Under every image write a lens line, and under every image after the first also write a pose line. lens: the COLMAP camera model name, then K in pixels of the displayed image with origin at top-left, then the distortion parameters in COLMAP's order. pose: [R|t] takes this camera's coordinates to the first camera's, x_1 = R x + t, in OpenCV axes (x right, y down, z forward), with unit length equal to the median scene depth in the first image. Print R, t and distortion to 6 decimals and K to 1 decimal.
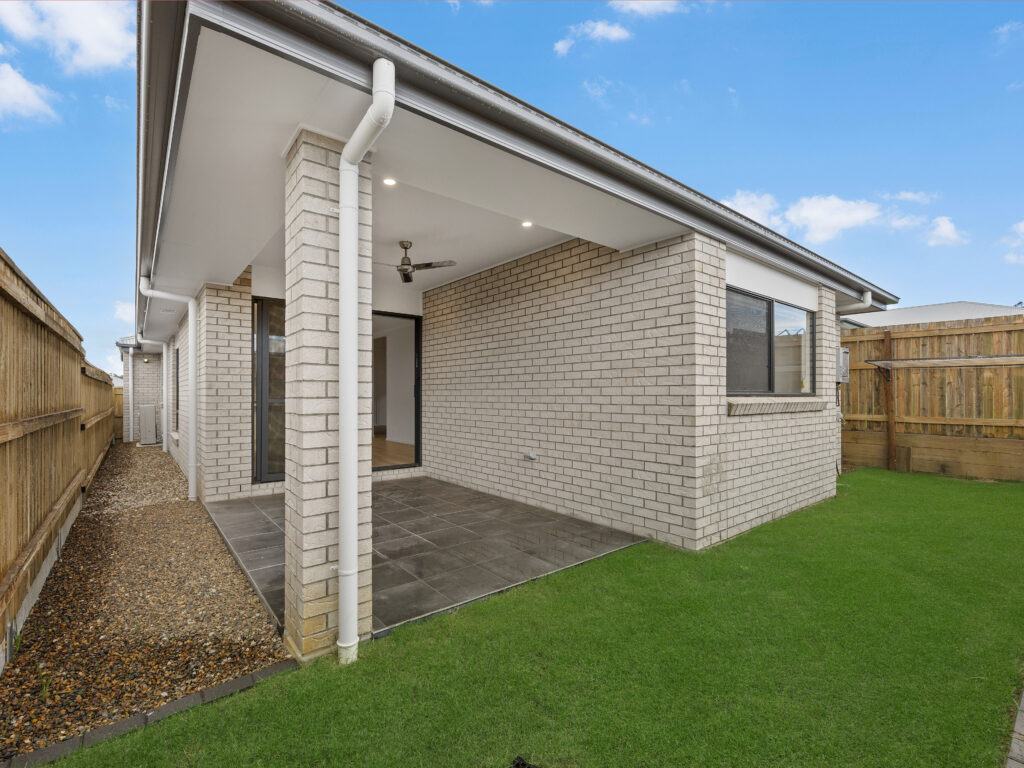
lens RADIAL K [[461.9, 0, 505.7], [0, 461.9, 391.7], [0, 0, 1]] dist [0.011676, -0.000748]
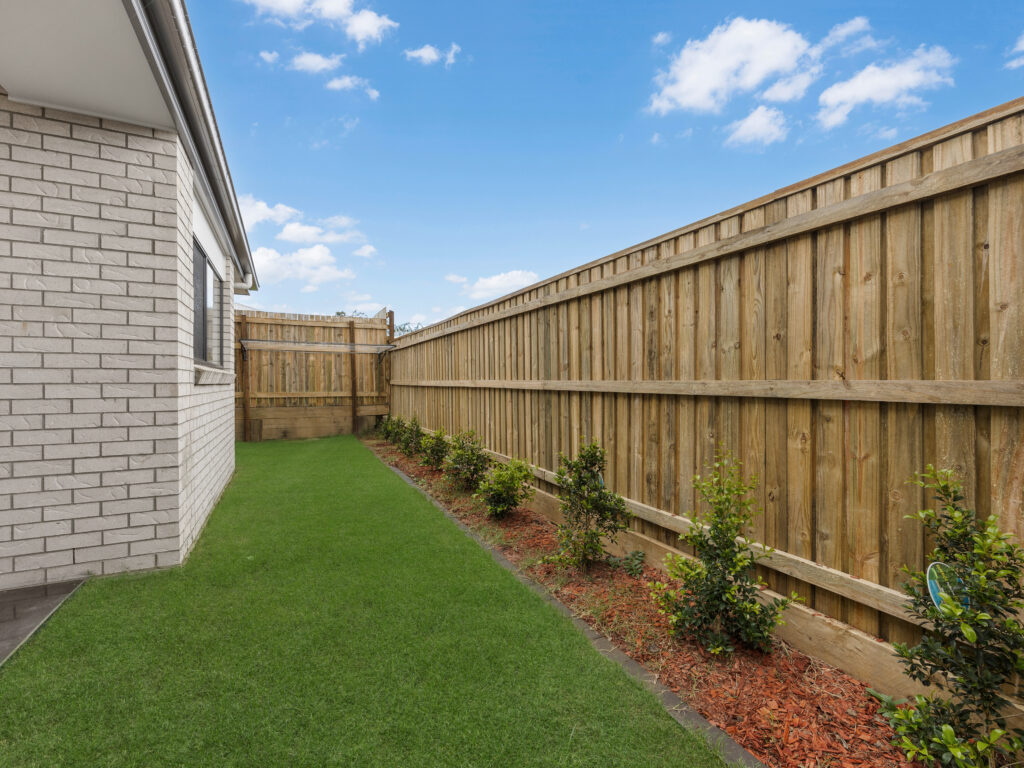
lens RADIAL K [[461.9, 0, 505.6], [0, 461.9, 381.9], [0, 0, 1]] dist [0.011676, -0.000748]
pose [[0.235102, 0.000345, 0.971971, -0.100367], [-0.005797, 0.999983, 0.001048, 0.024697], [-0.971953, -0.005880, 0.235100, 0.165971]]
